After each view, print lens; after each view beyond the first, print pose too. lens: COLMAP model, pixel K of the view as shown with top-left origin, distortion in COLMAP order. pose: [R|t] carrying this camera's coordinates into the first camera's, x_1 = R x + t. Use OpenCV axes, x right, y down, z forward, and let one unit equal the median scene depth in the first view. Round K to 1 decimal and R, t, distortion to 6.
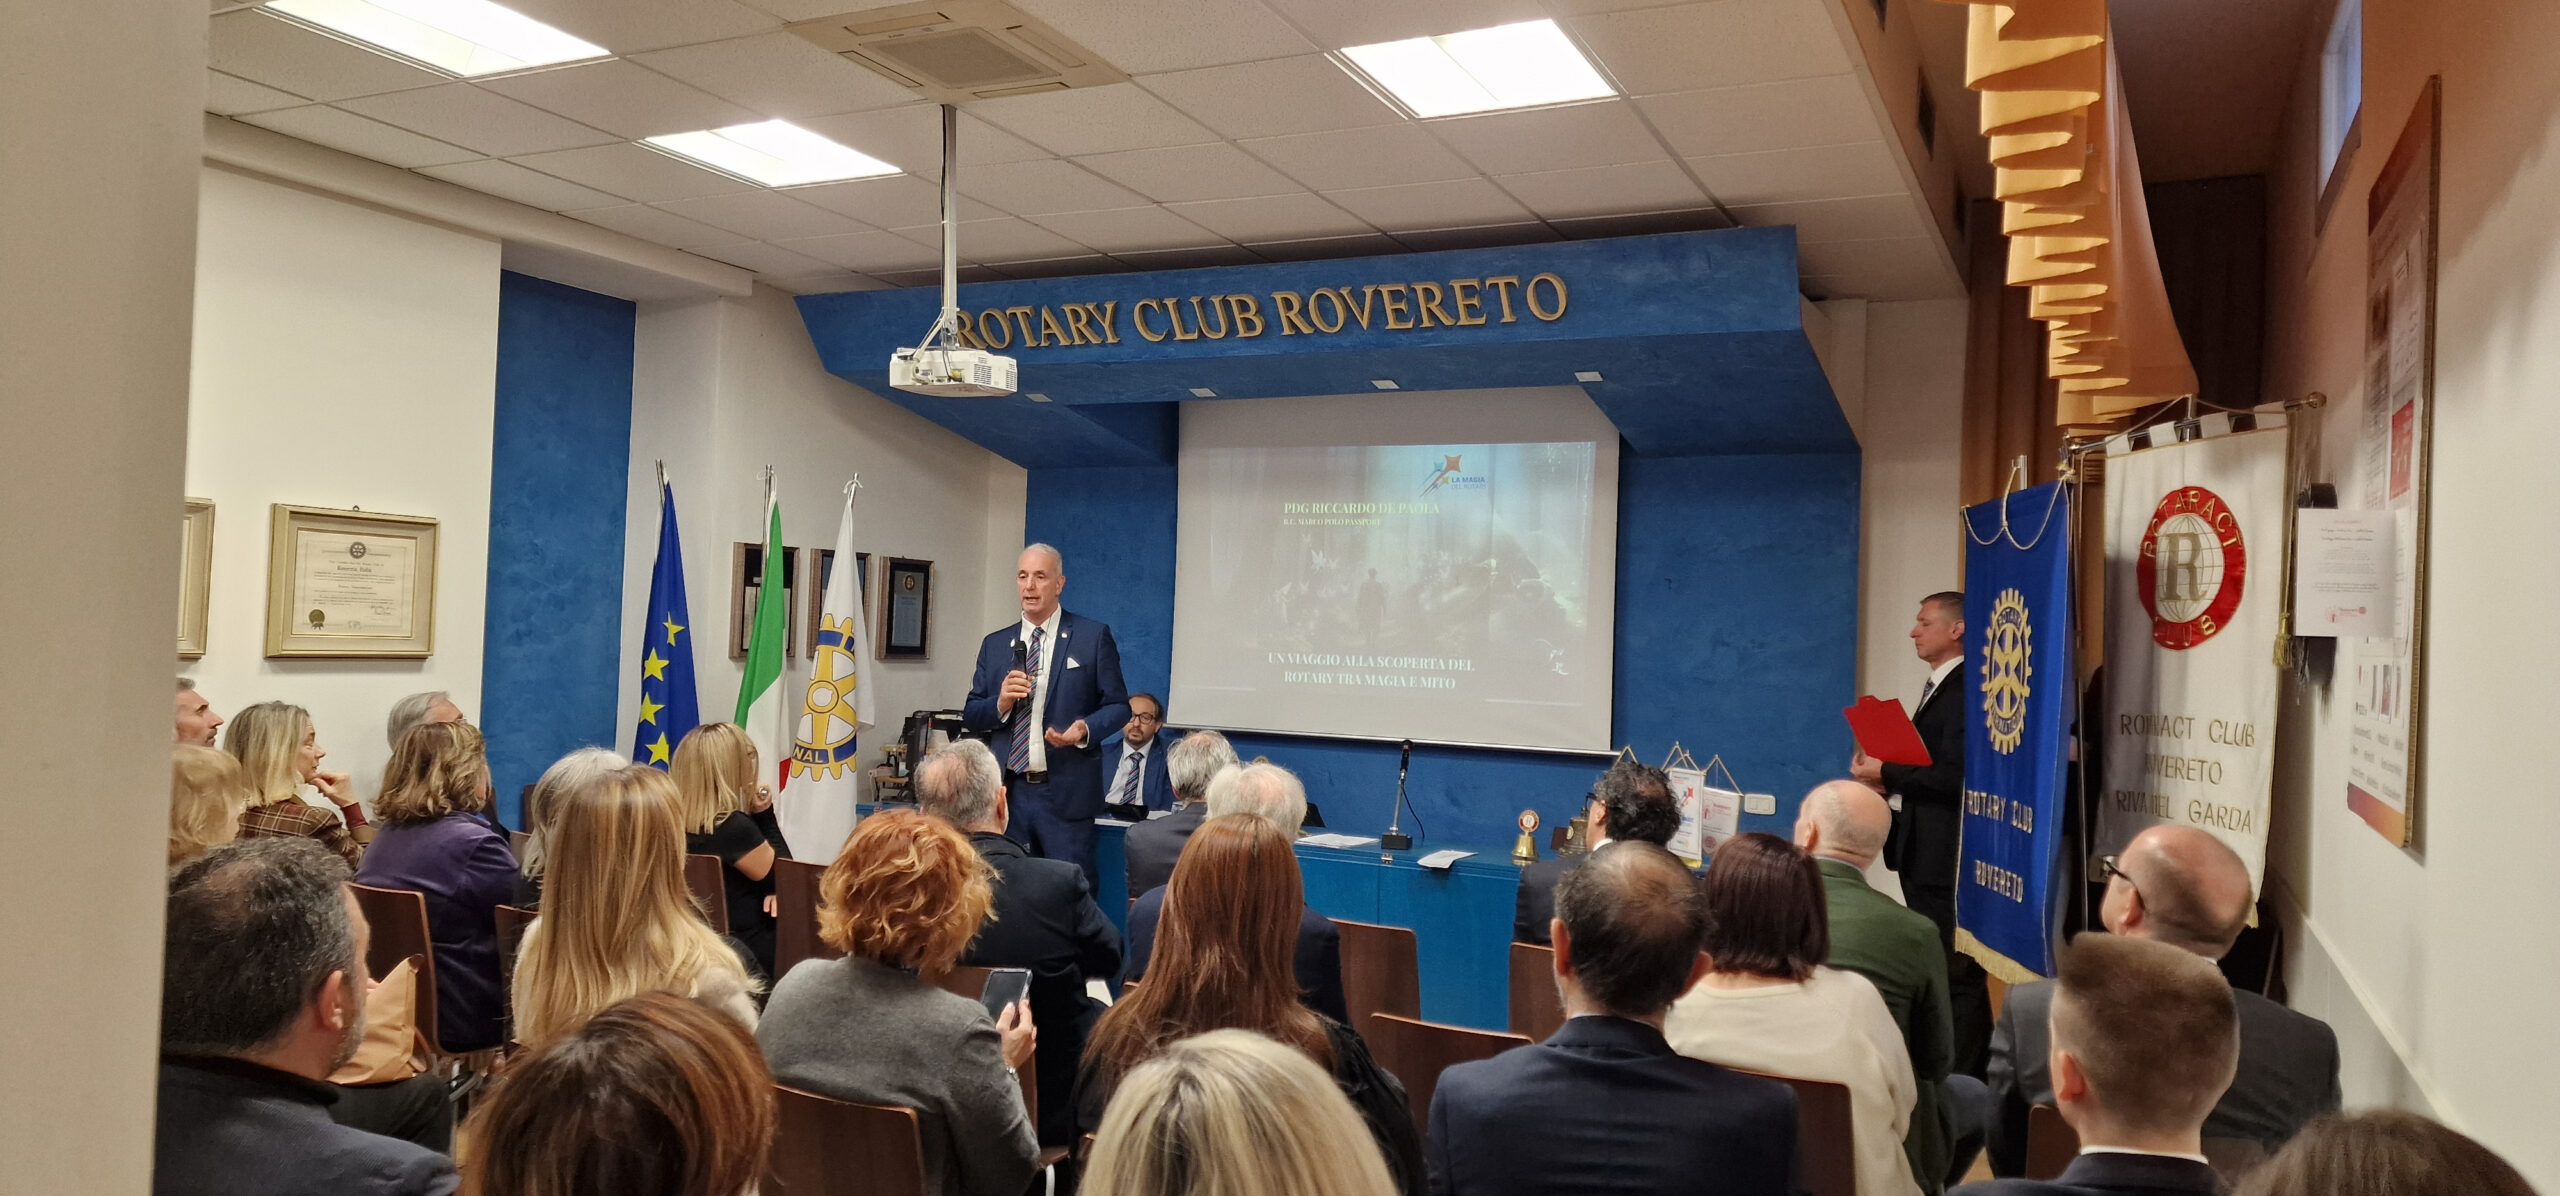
lens RADIAL K [[1685.2, 0, 1284.5], [0, 1685.2, 598.7], [0, 0, 1]] dist [0.145981, -0.260400]
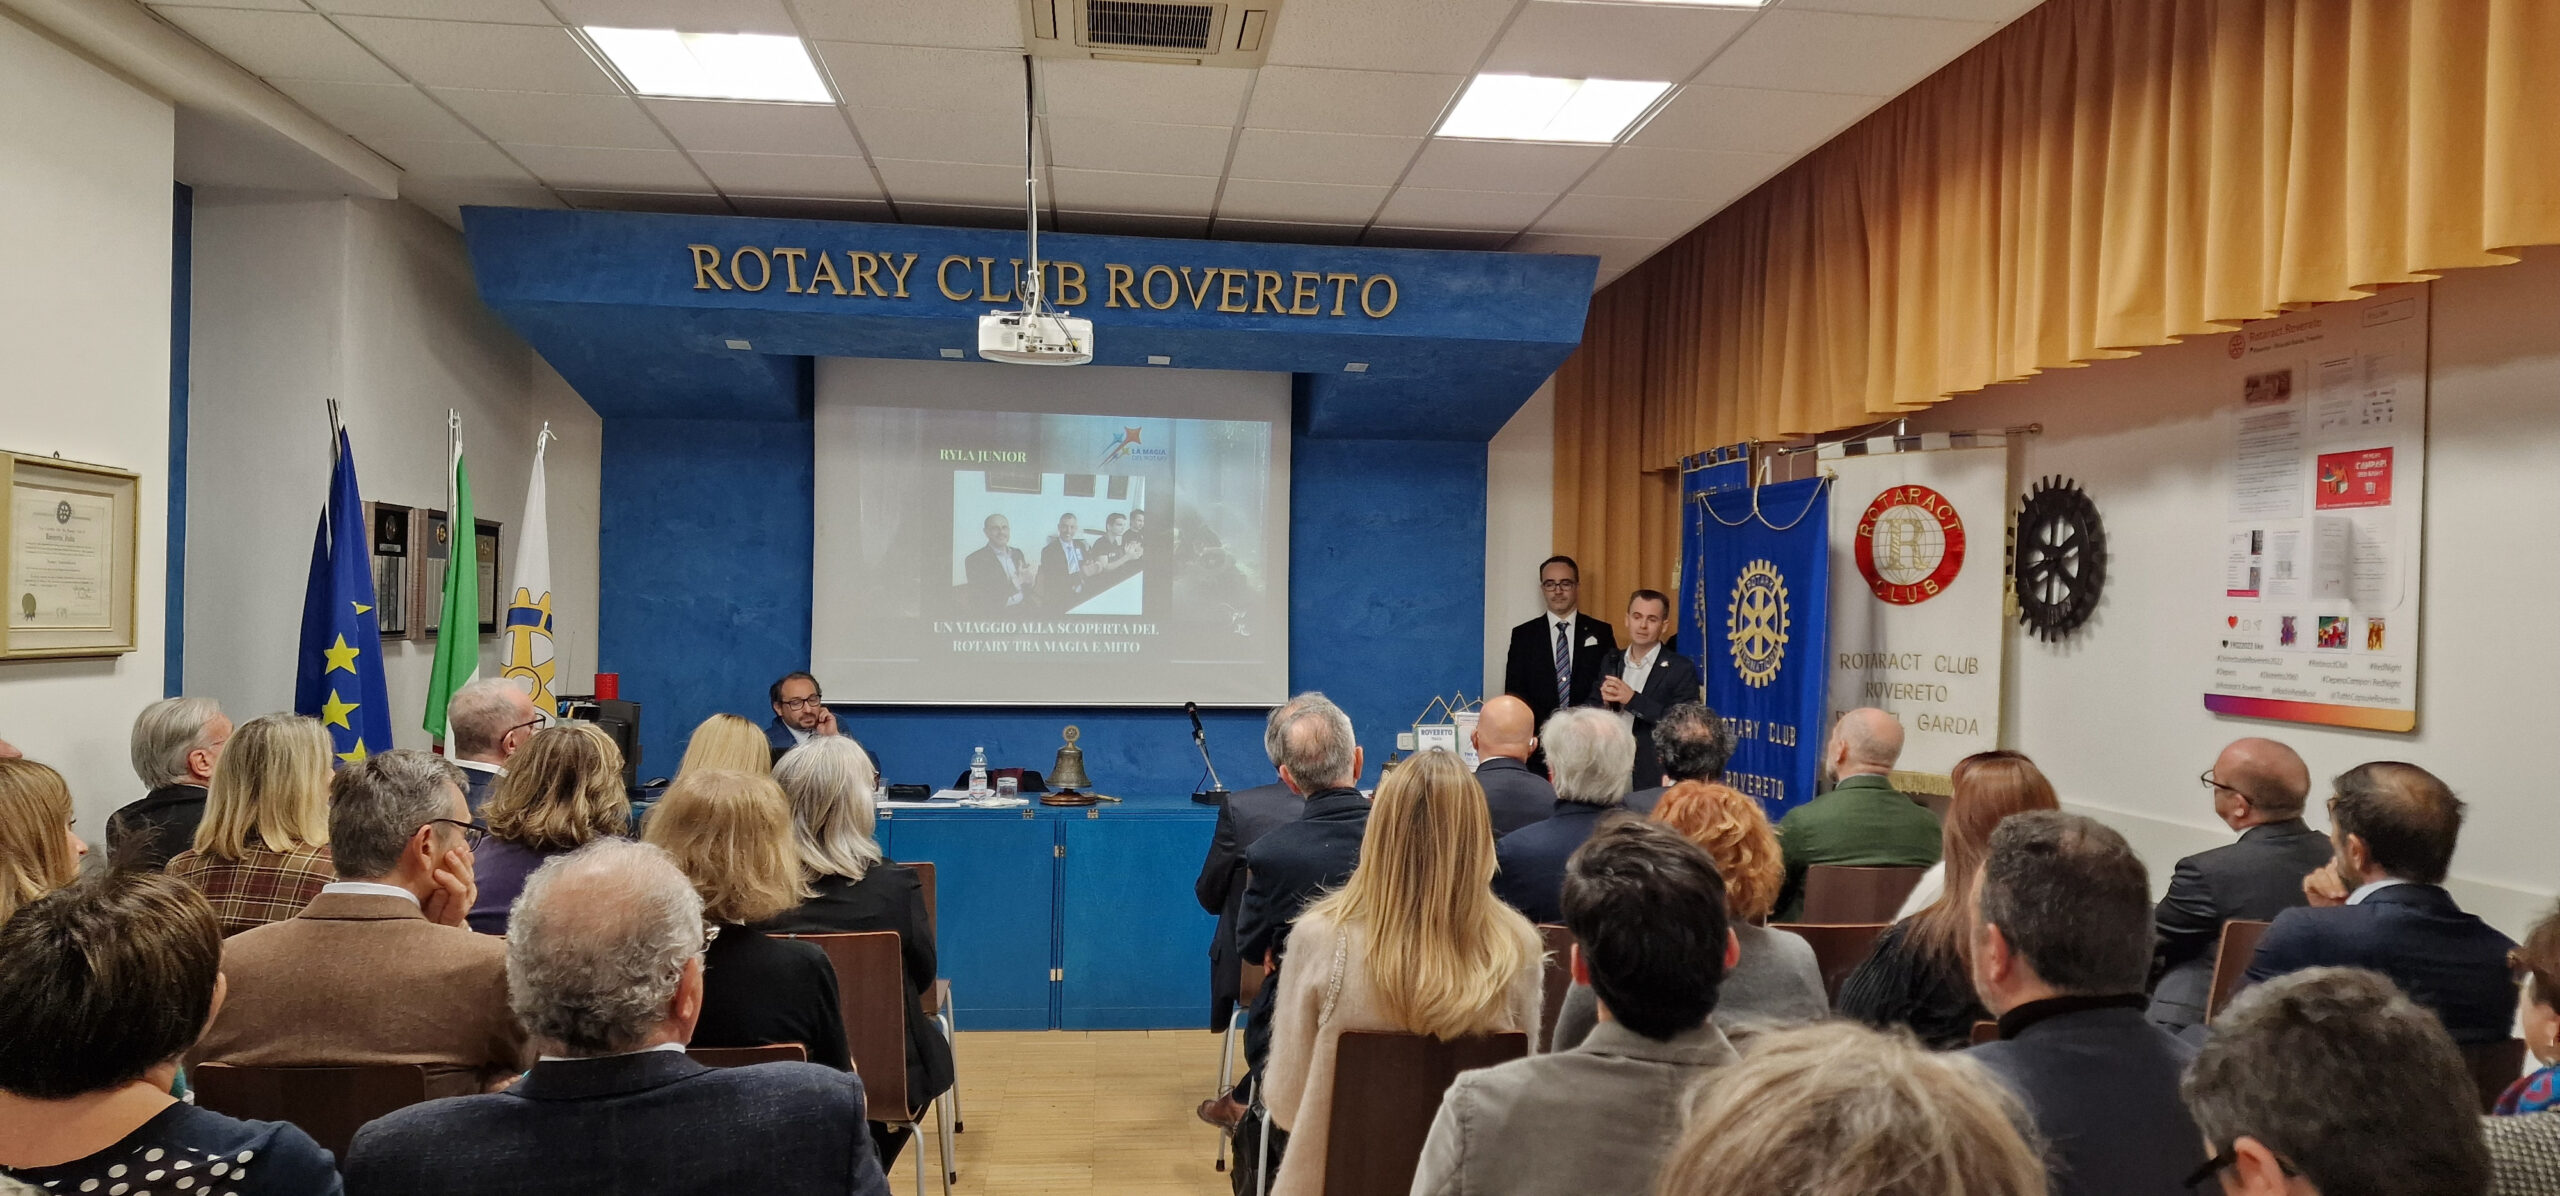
lens RADIAL K [[1681.3, 0, 1280.0], [0, 1681.3, 598.0], [0, 0, 1]] dist [0.079128, -0.089507]
pose [[0.844511, -0.015946, 0.535301, -0.453299], [0.001536, 0.999625, 0.027355, -0.009796], [-0.535536, -0.022279, 0.844218, 0.093995]]
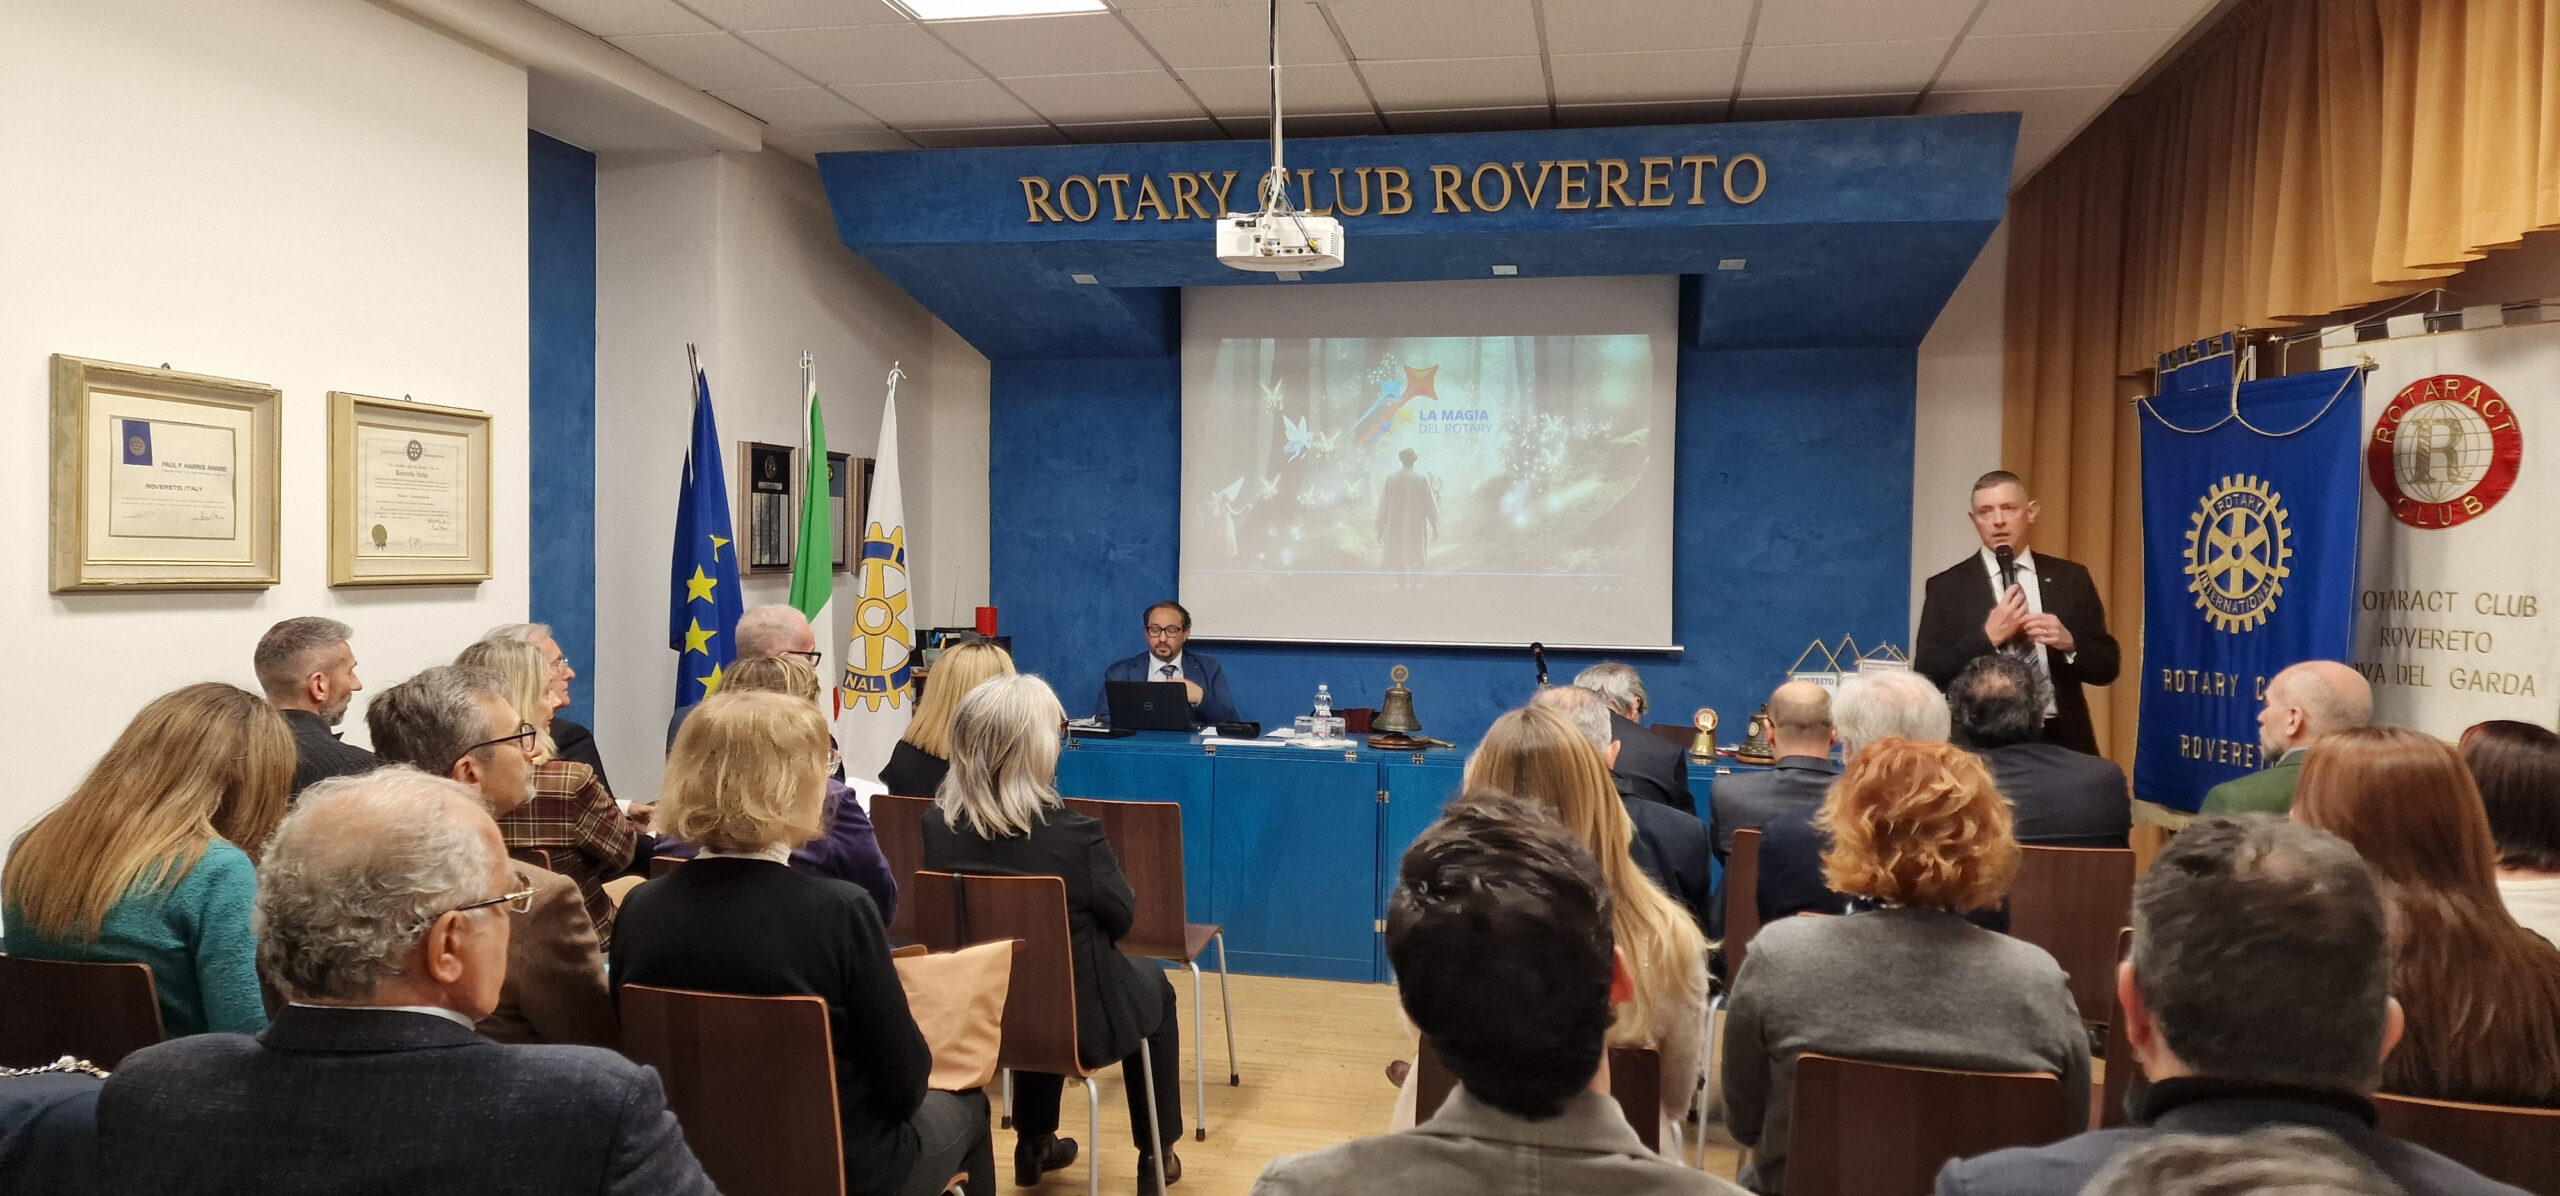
lens RADIAL K [[1681.3, 0, 1280.0], [0, 1681.3, 598.0], [0, 0, 1]] dist [0.079128, -0.089507]
pose [[0.967048, -0.028786, 0.252963, -0.323919], [0.014608, 0.998224, 0.057749, 0.000614], [-0.254176, -0.052151, 0.965751, 0.113445]]
